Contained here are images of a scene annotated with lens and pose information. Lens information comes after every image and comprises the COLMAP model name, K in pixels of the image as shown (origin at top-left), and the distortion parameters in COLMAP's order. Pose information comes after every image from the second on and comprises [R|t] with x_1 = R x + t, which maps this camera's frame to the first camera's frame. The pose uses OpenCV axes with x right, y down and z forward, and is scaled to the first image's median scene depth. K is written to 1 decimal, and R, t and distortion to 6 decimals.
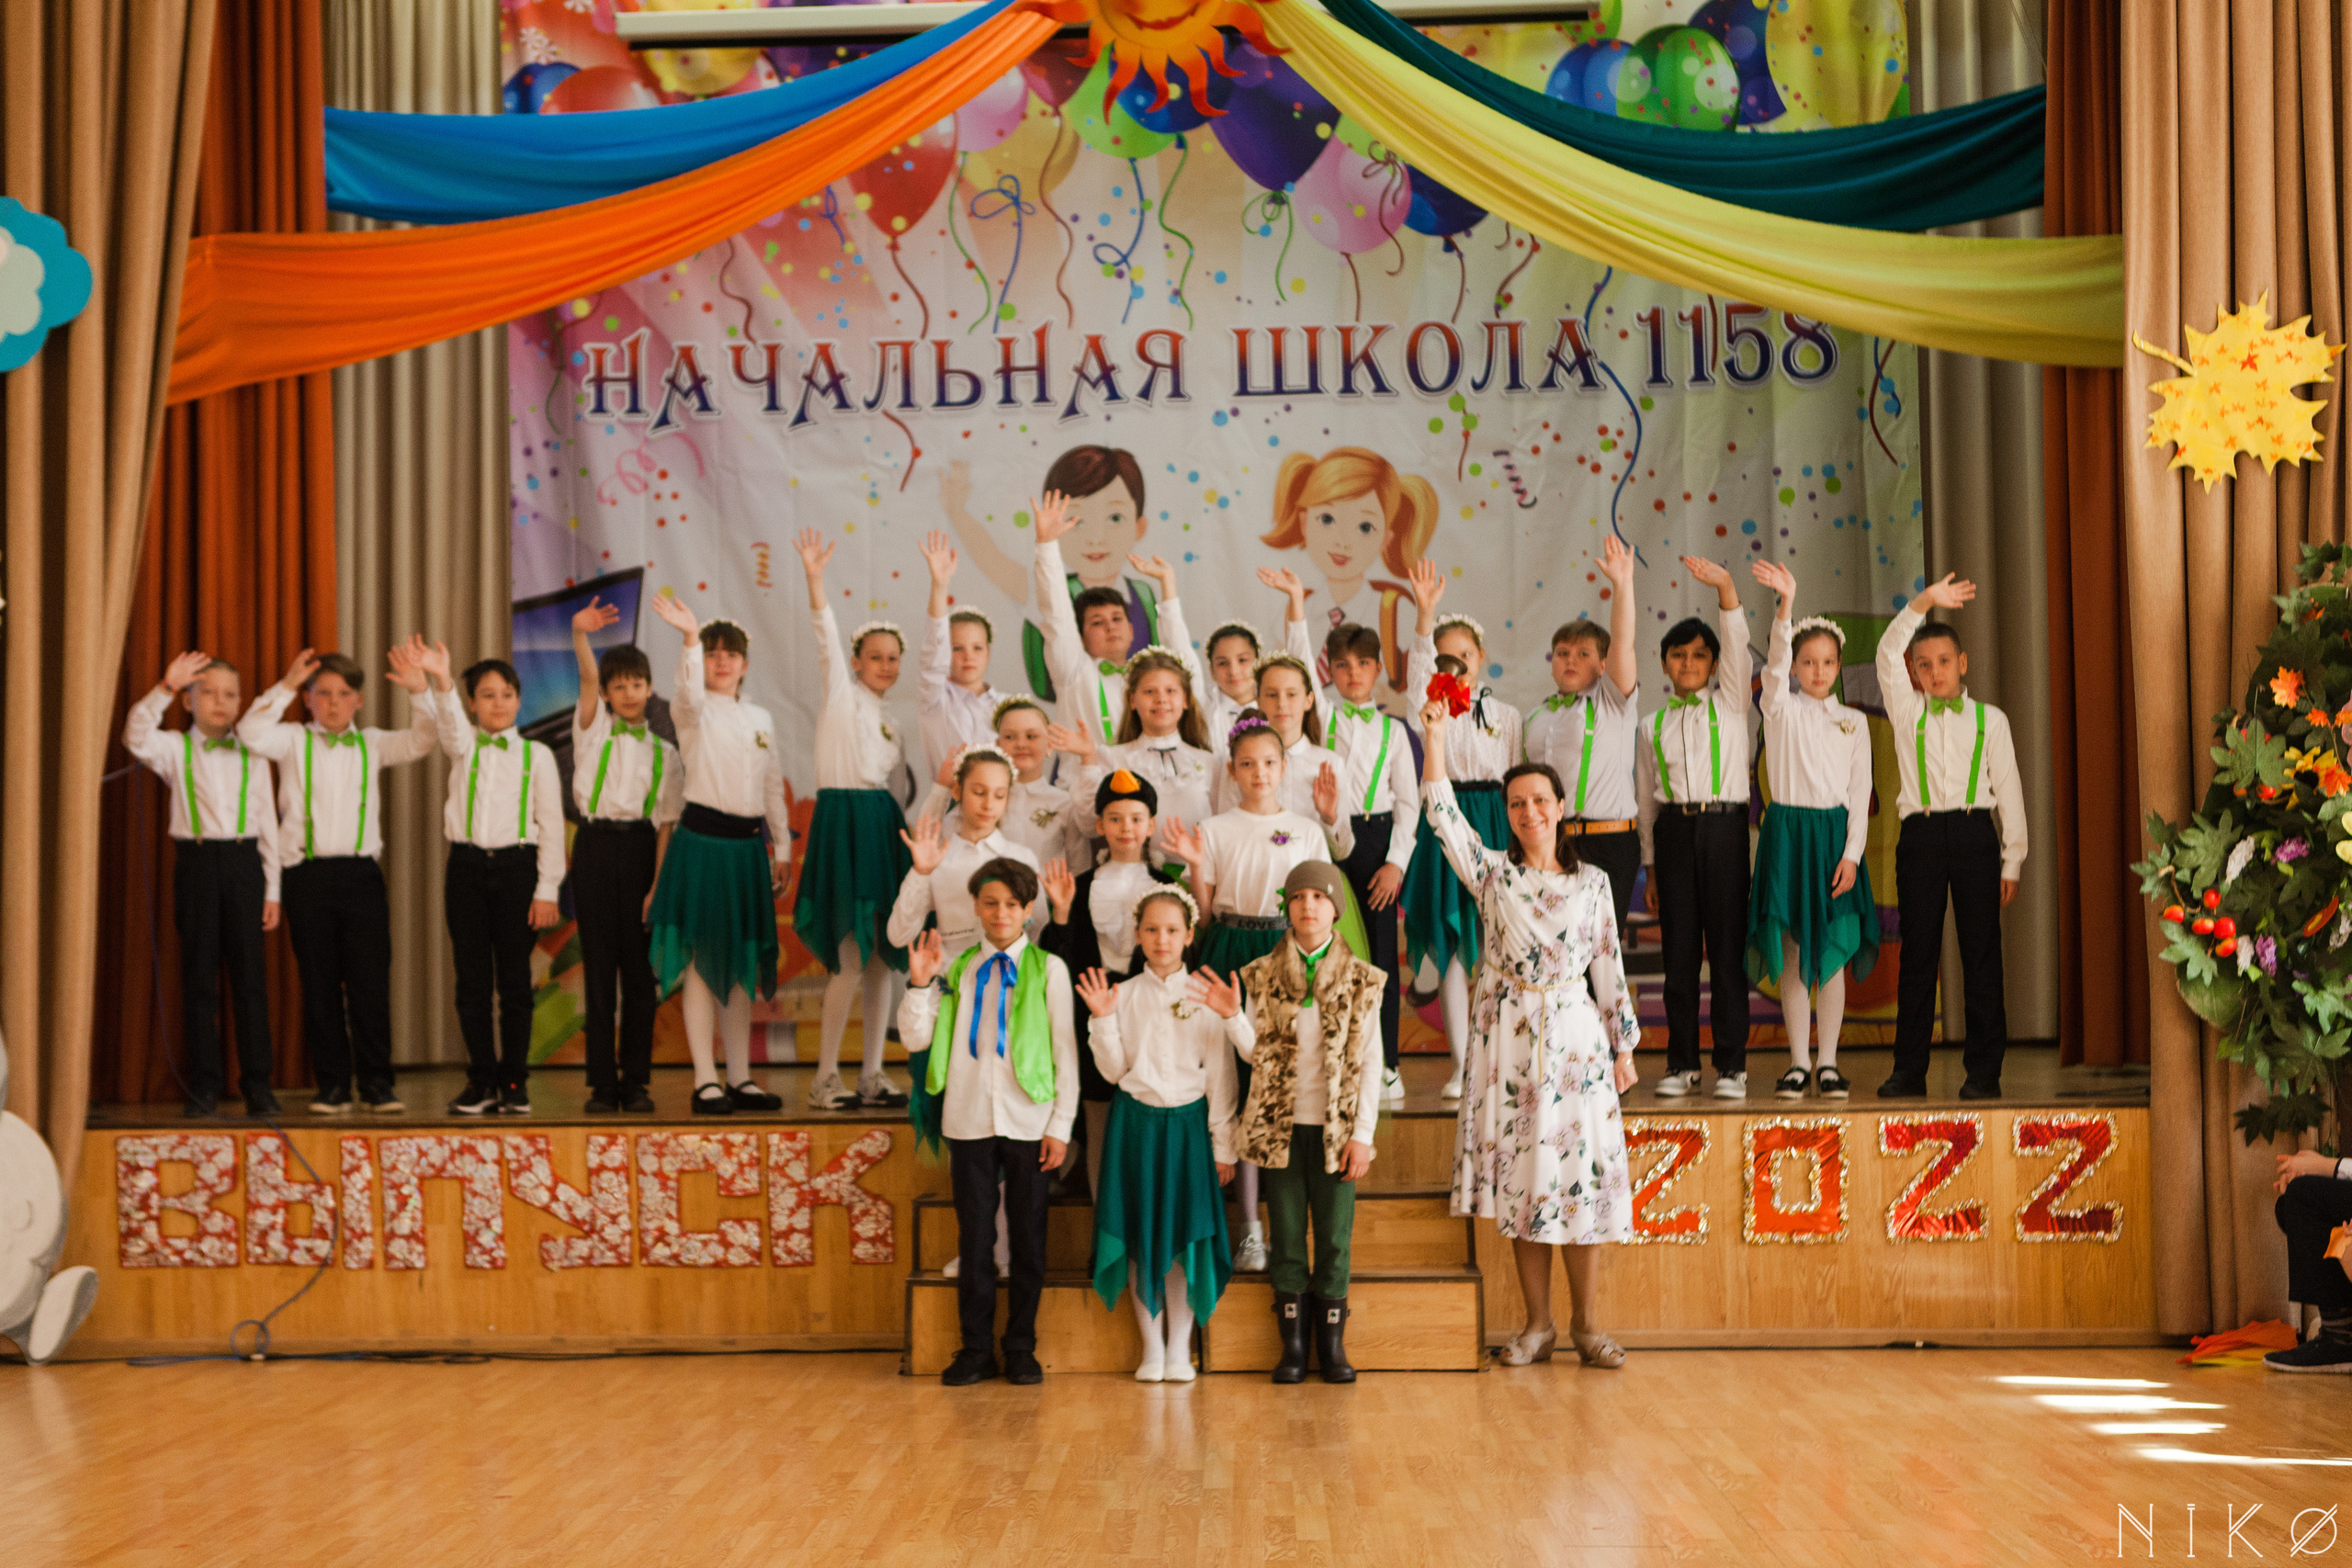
lens RADIAL K [[3289.8, 0, 1049.9], [0, 3289.8, 793.2], [0, 0, 1]] dist [0.009770, 0.042871]
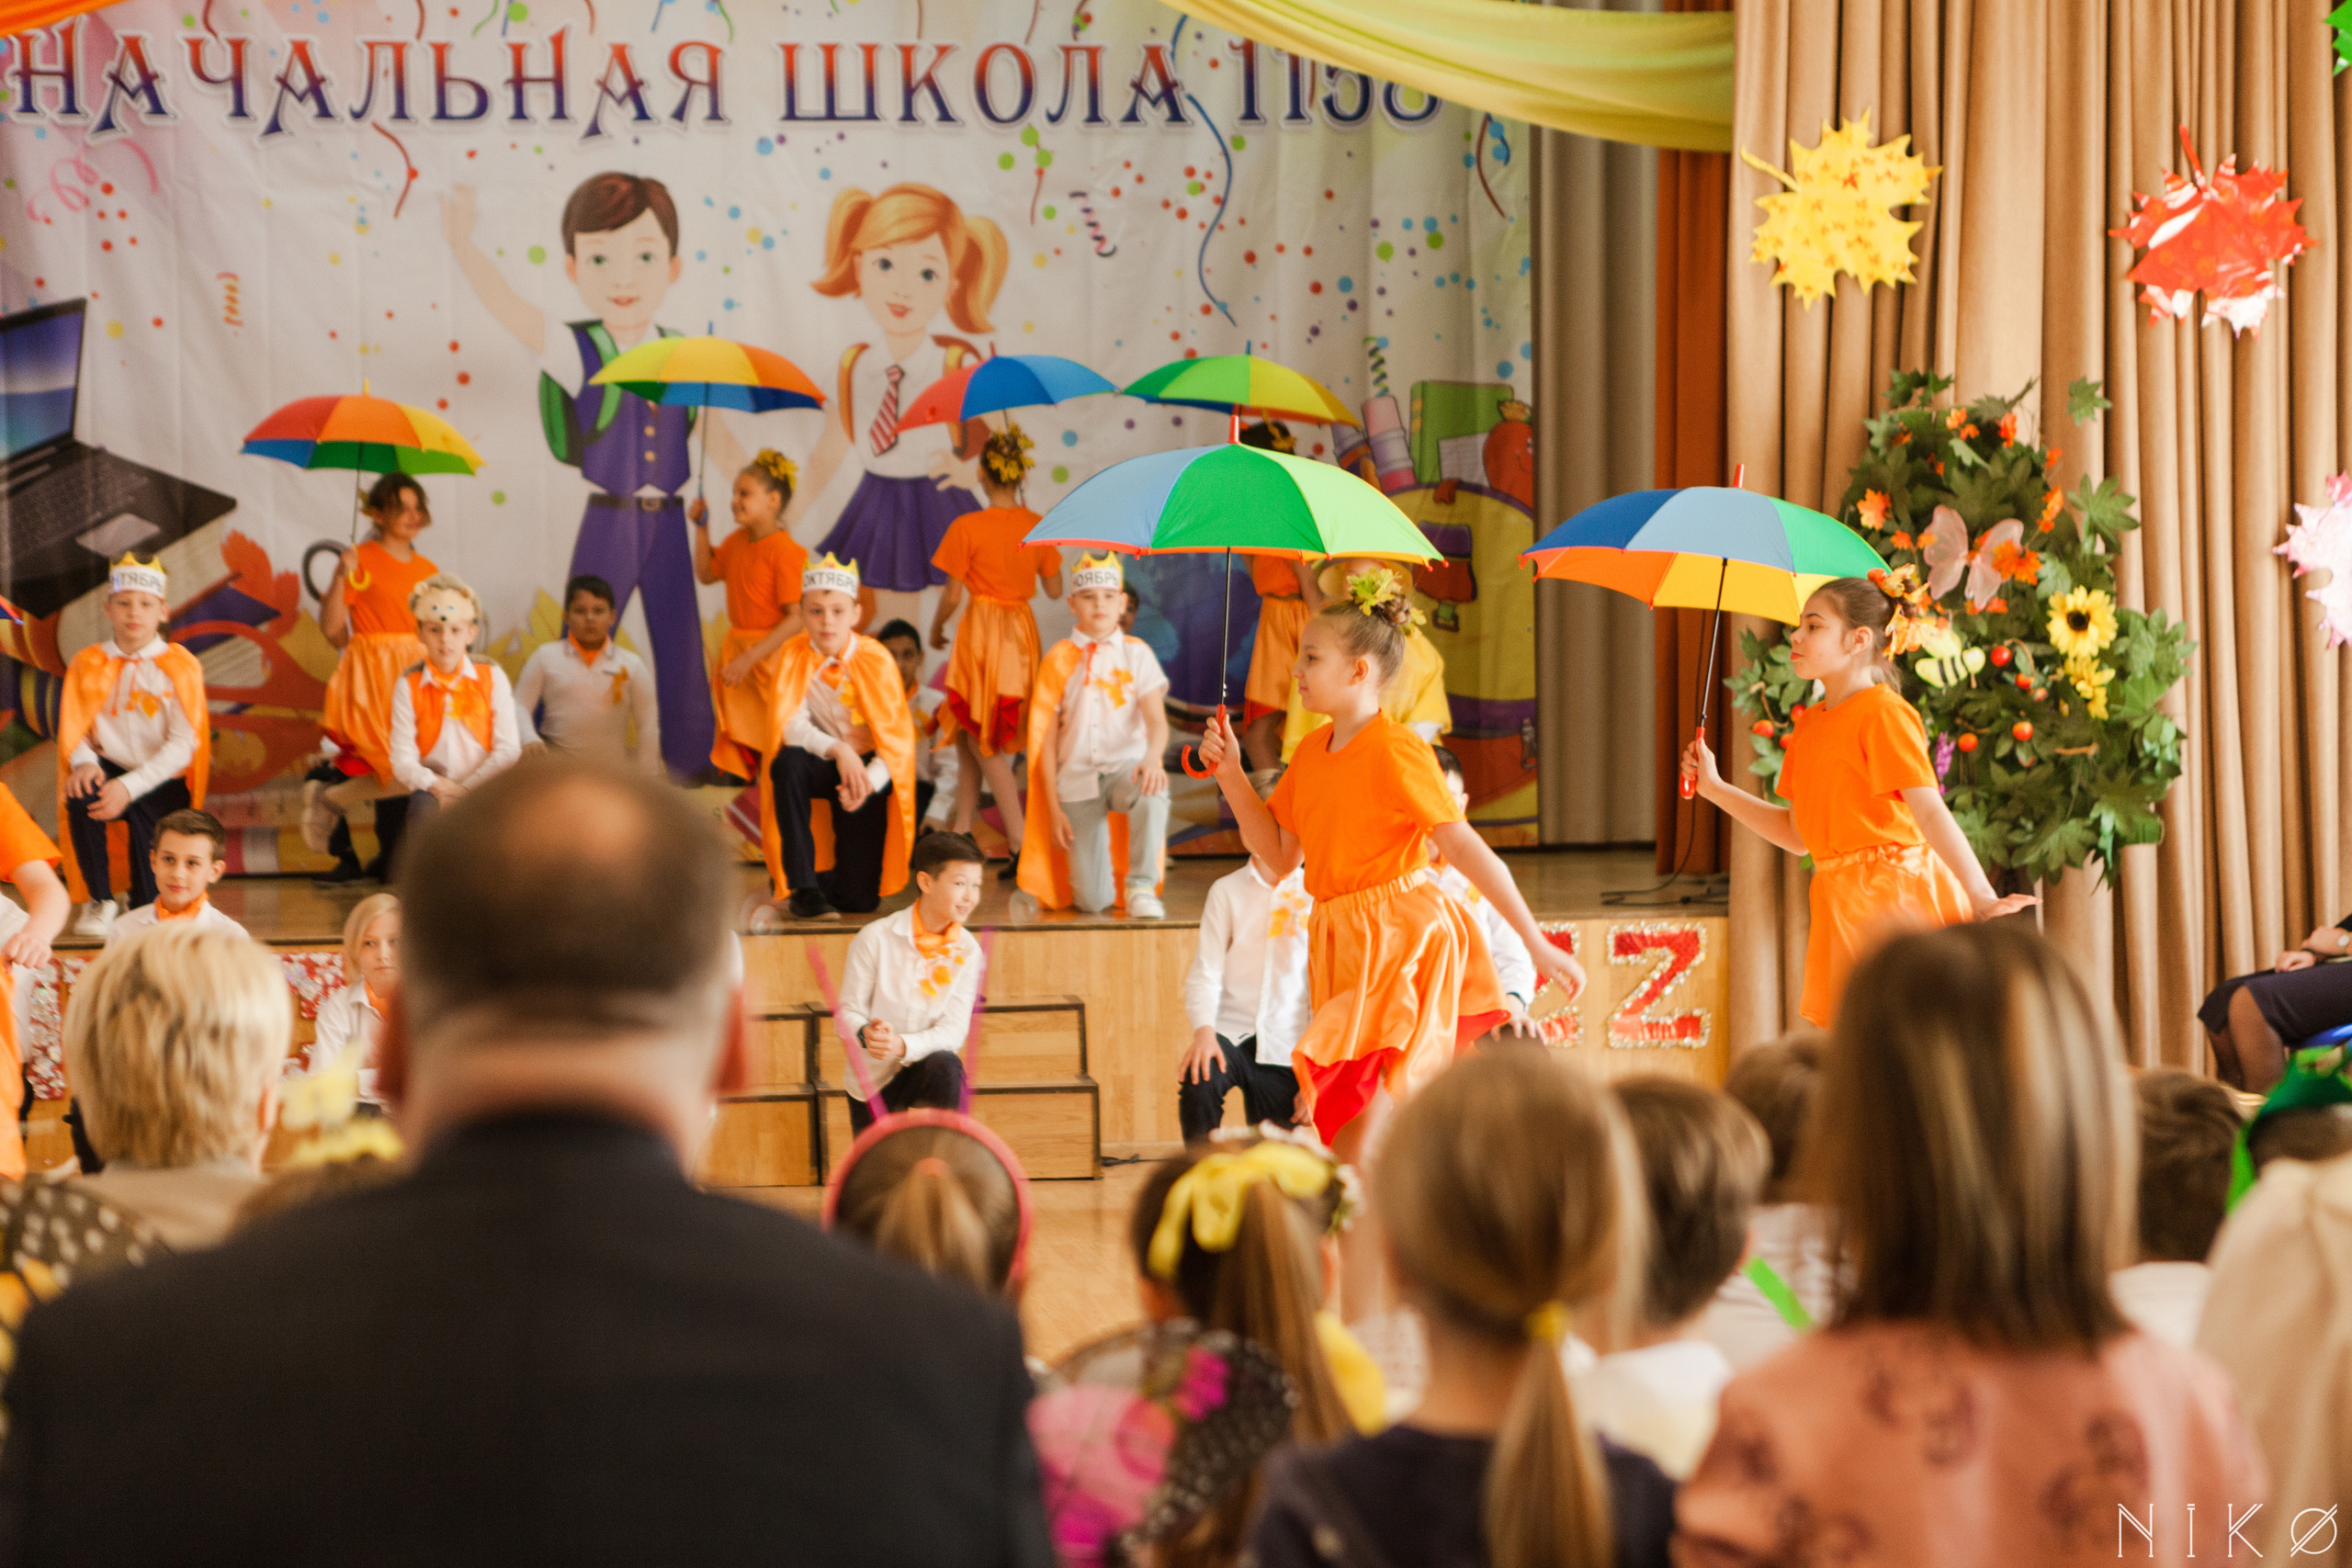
lens RADIAL K [[4139.4, 0, 1019.9], [0, 4139.4, 848.7], [0, 0, 1]] dist [0.249972, -0.402969]
pose [[0.990505, -0.005182, 0.137379, -0.036217], [-0.005975, 0.996722, 0.080681, -0.016354], [-0.137347, -0.080736, 0.987227, -0.138363]]
